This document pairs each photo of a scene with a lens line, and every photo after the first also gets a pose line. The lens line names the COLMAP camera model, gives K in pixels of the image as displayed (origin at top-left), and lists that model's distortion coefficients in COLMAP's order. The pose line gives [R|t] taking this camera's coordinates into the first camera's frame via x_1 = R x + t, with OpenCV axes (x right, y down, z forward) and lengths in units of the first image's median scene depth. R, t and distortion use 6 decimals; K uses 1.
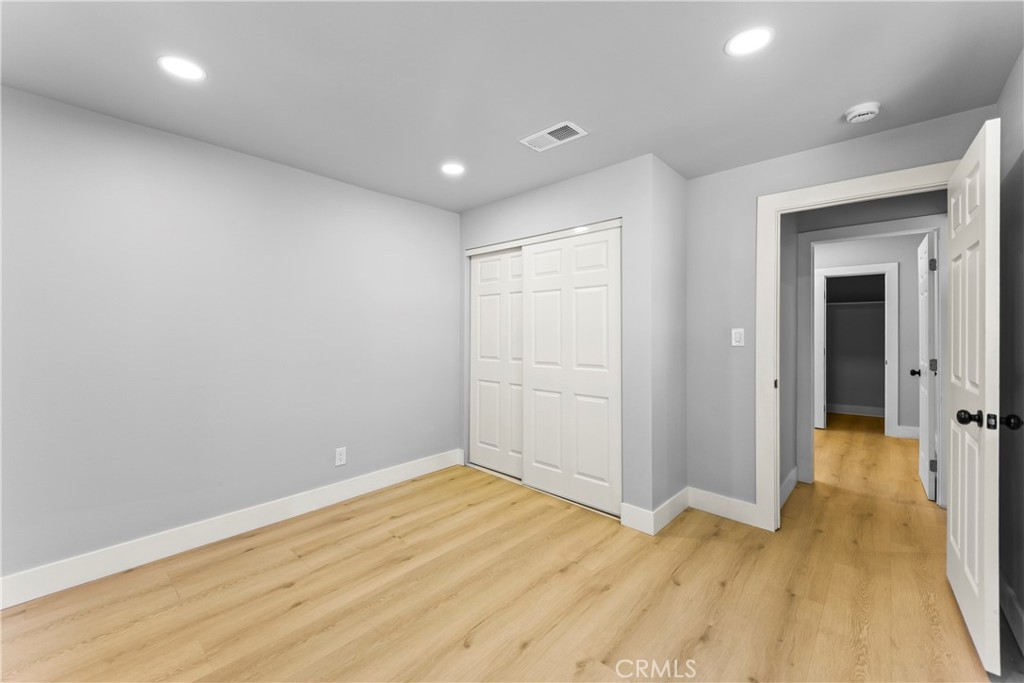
lens RADIAL K [[408.3, 0, 513.8], [0, 408.3, 335.3], [0, 0, 1]] dist [-0.001961, -0.000528]
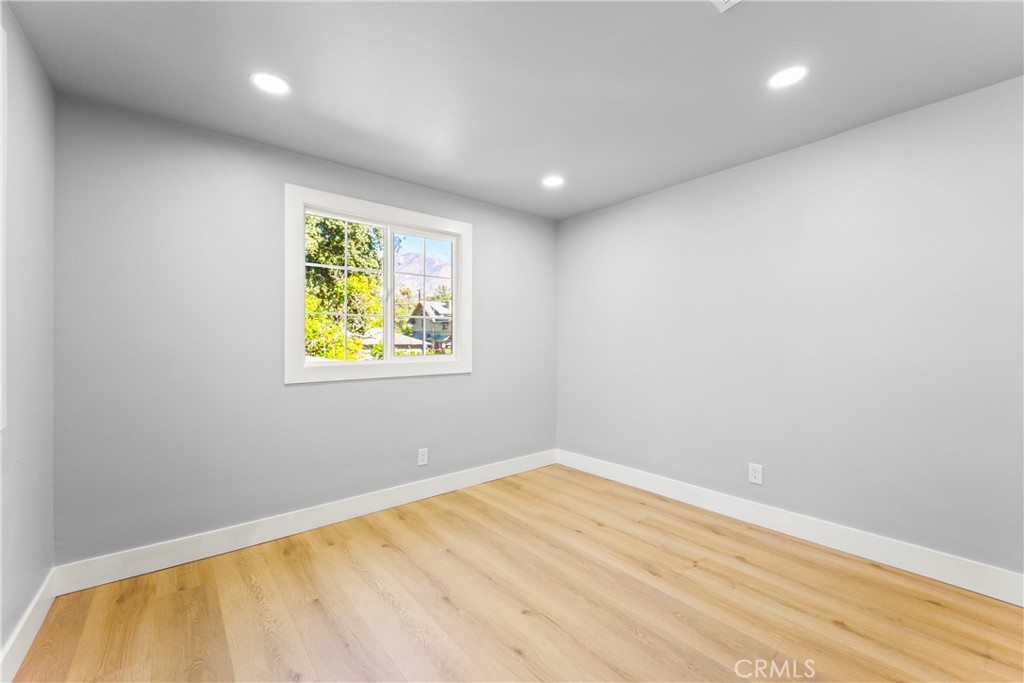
lens RADIAL K [[408.3, 0, 512.7], [0, 408.3, 342.3], [0, 0, 1]] dist [-0.001961, -0.000528]
pose [[-0.145232, 0.000405, -0.989397, 0.647980], [-0.014029, 0.999899, 0.002469, 0.021519], [0.989298, 0.014239, -0.145212, 0.742132]]
